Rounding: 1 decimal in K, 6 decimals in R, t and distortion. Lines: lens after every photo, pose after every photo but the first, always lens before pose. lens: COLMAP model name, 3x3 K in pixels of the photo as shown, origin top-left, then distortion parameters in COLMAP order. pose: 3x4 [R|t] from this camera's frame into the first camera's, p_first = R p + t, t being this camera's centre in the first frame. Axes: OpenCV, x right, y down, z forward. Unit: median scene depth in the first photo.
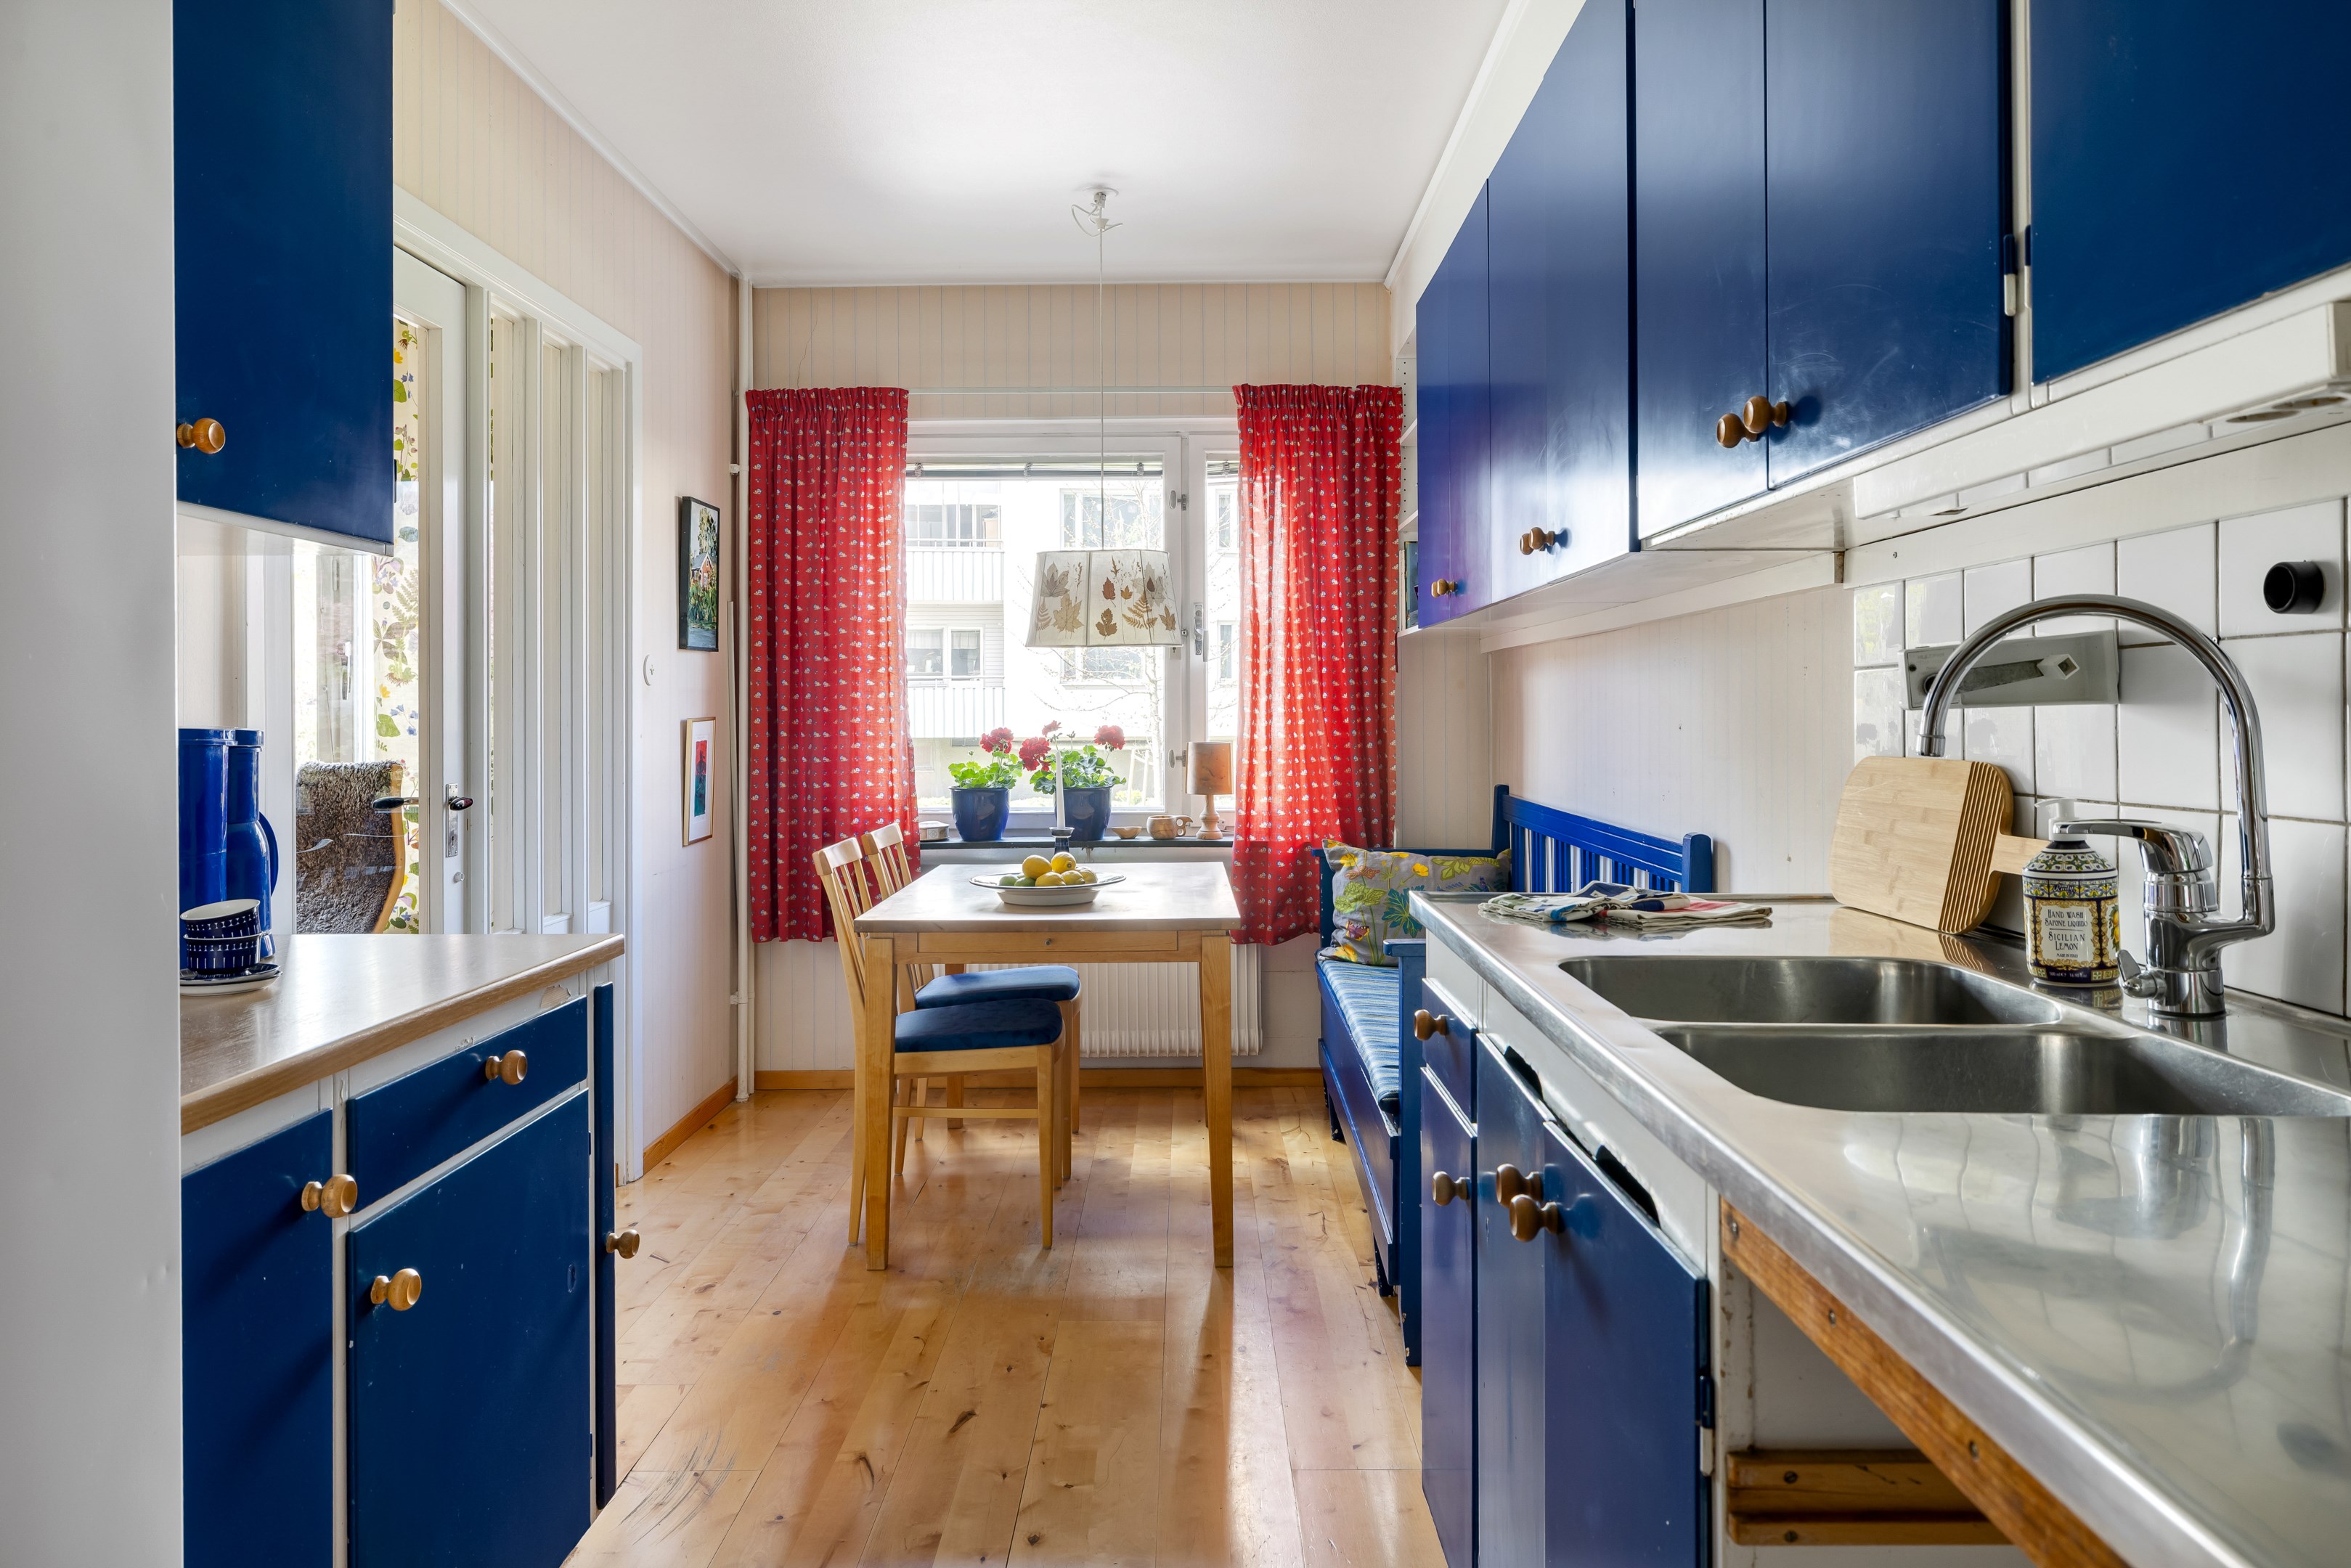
lens RADIAL K [[1617.3, 0, 1184.6], [0, 1617.3, 732.2], [0, 0, 1]] dist [-0.003282, -0.001678]
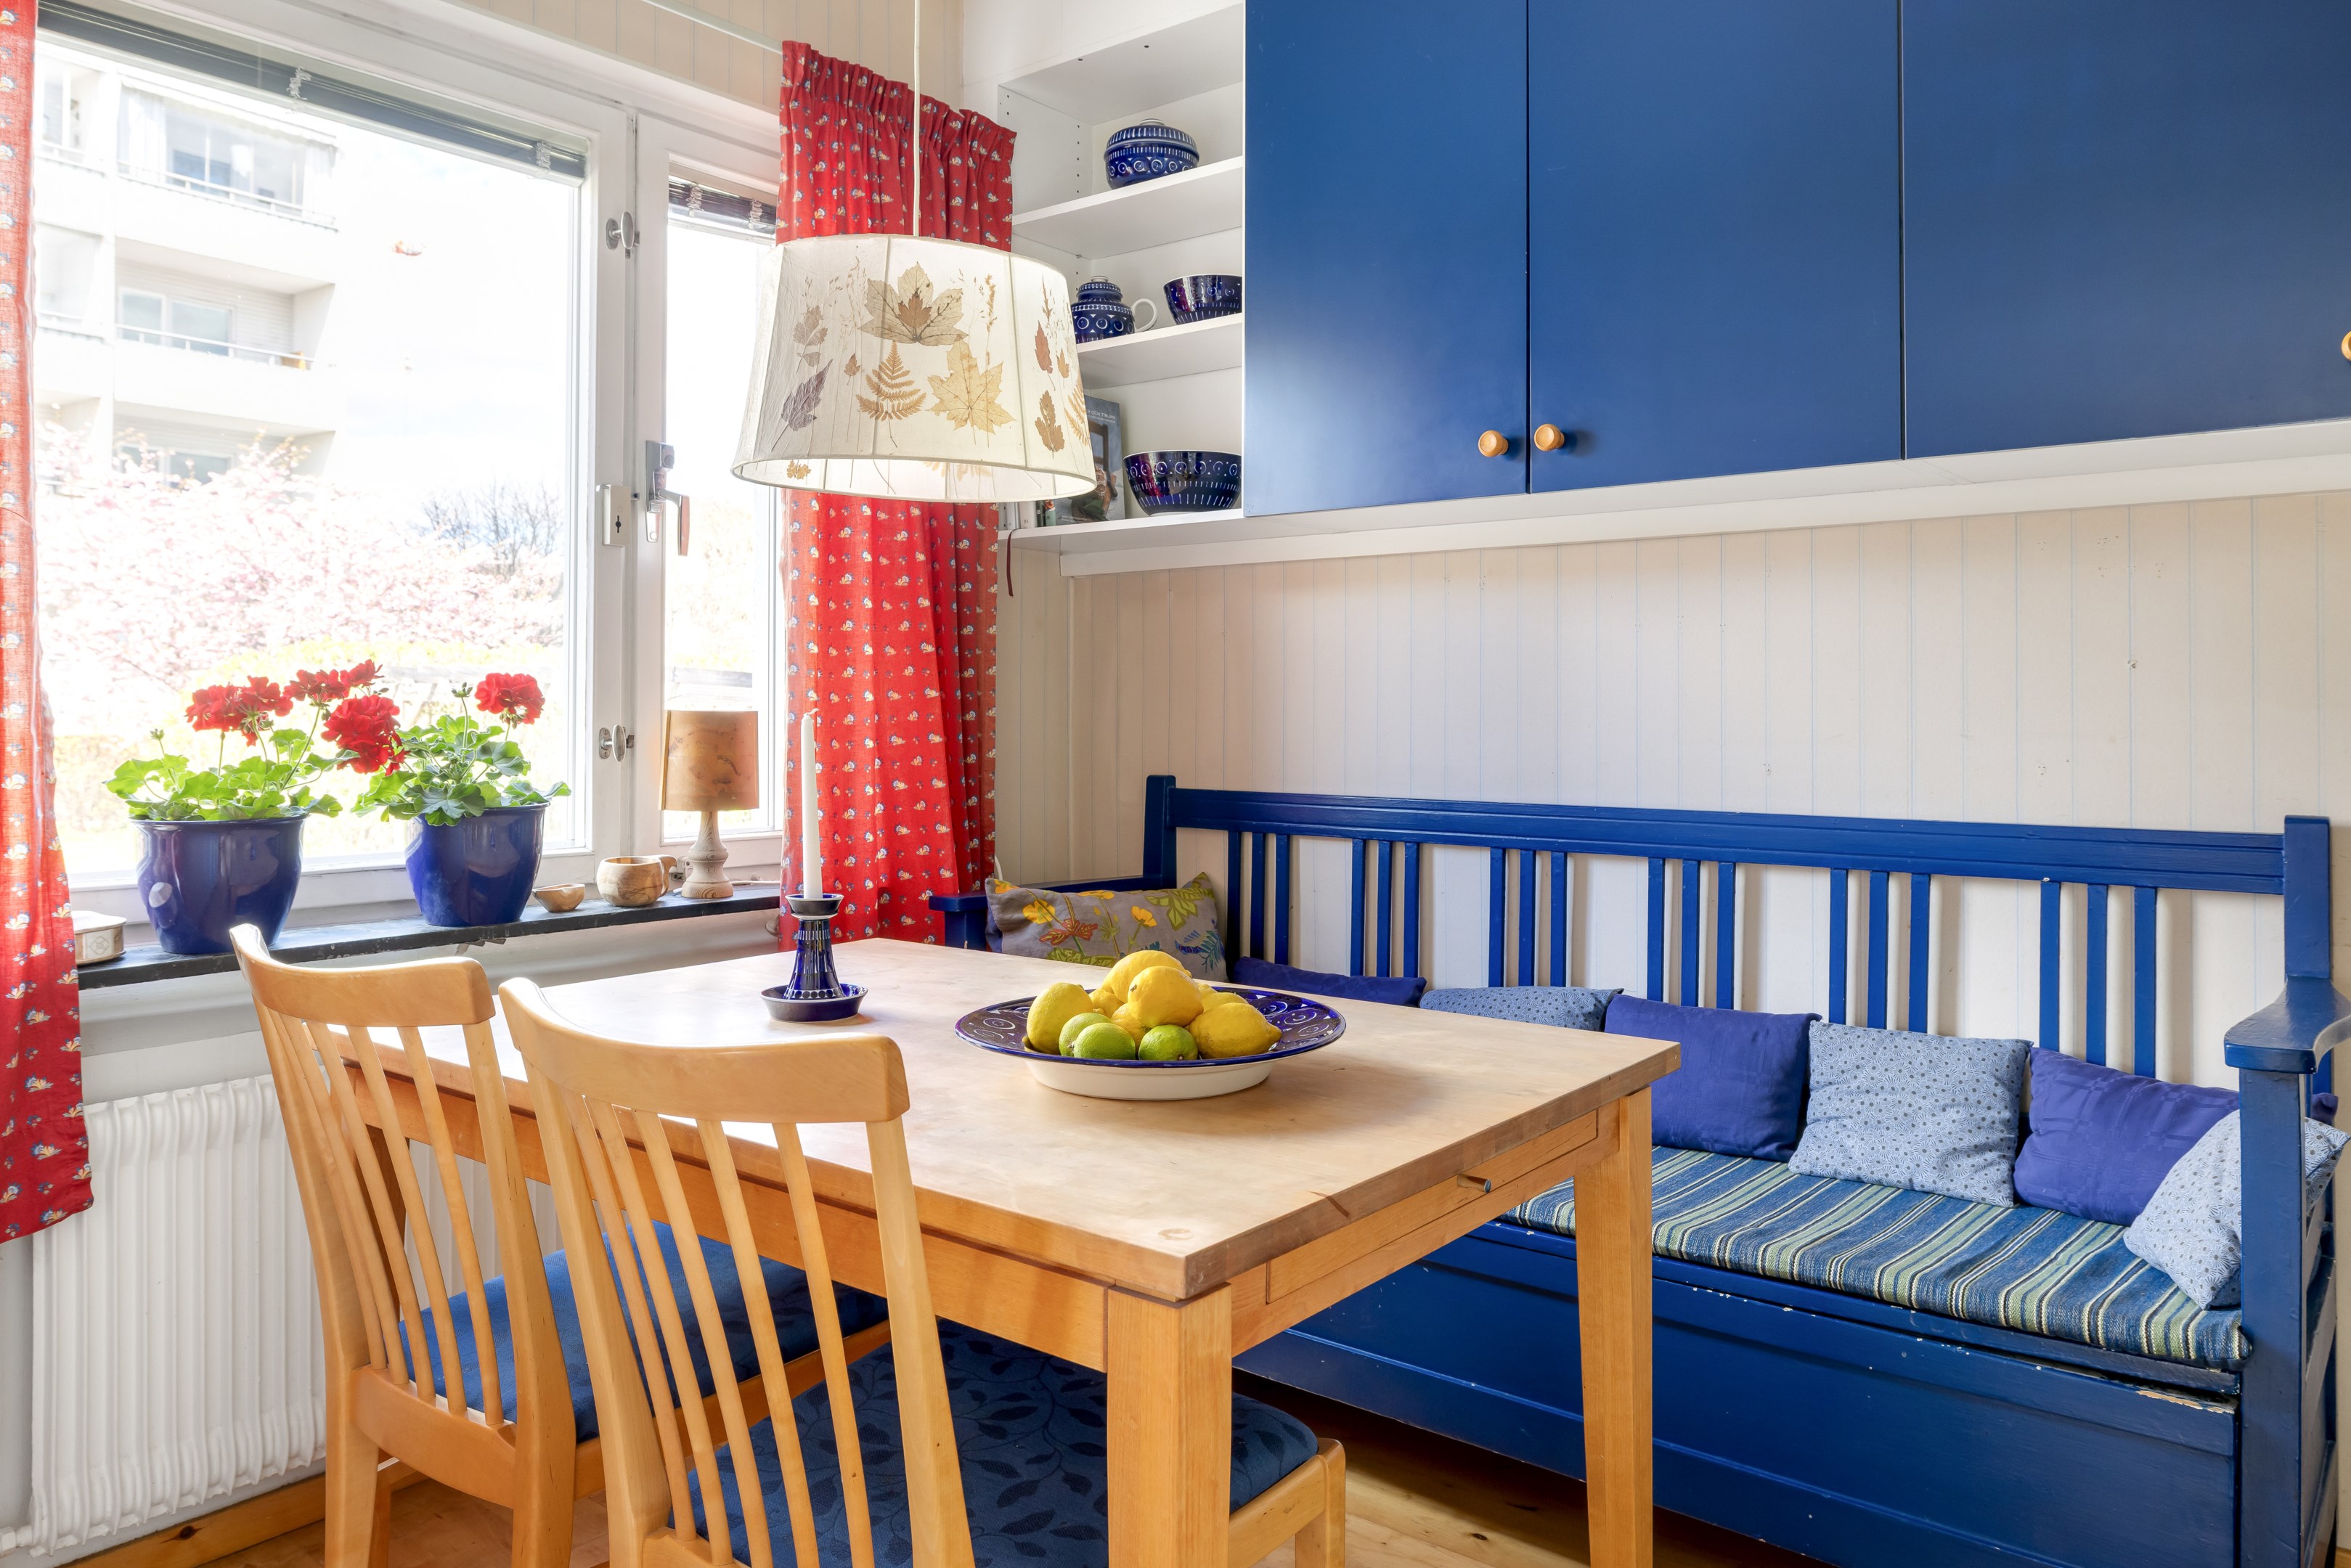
lens RADIAL K [[1620.9, 0, 1180.4], [0, 1620.9, 683.6], [0, 0, 1]] dist [-0.003173, -0.001185]
pose [[0.611934, 0.019683, 0.790664, -0.308038], [0.005589, 0.999558, -0.029209, 0.014174], [-0.790889, 0.022293, 0.611554, 0.573198]]
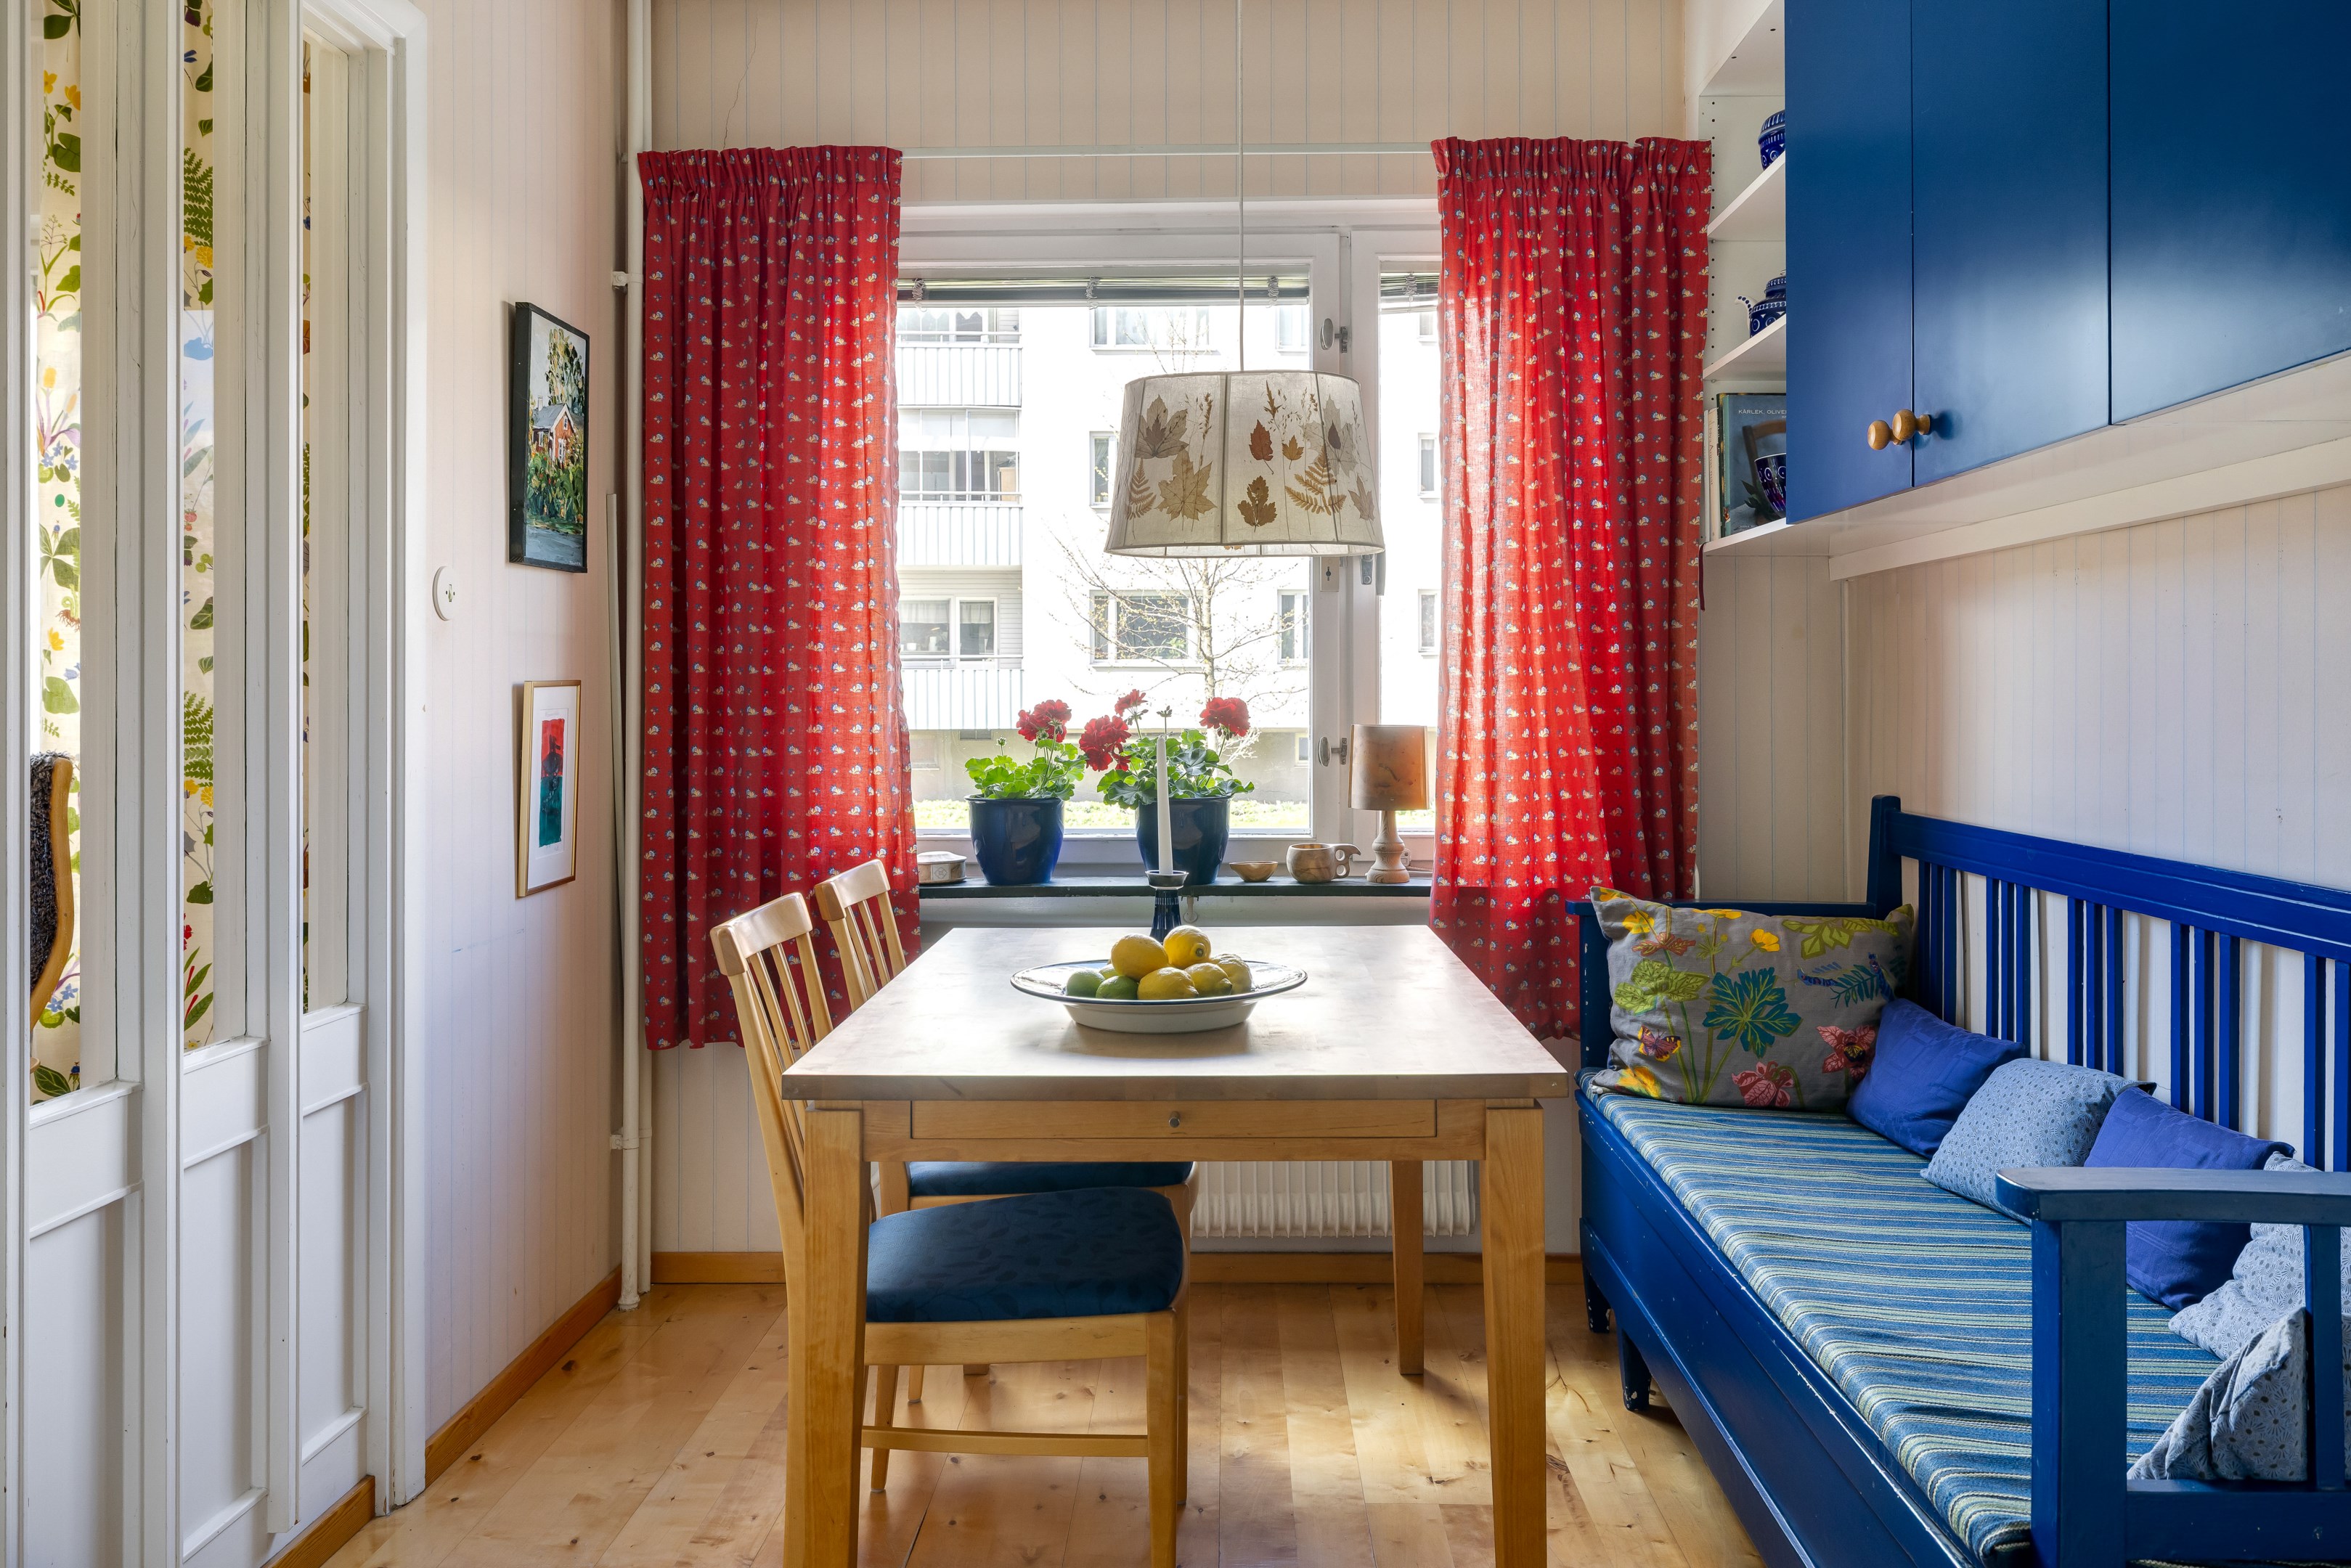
lens RADIAL K [[1803.6, 0, 1188.2], [0, 1803.6, 716.1], [0, 0, 1]] dist [-0.003424, -0.002255]
pose [[0.999867, 0.001613, -0.016208, -0.050486], [-0.001692, 0.999987, -0.004883, 0.006467], [0.016200, 0.004910, 0.999857, 0.317593]]
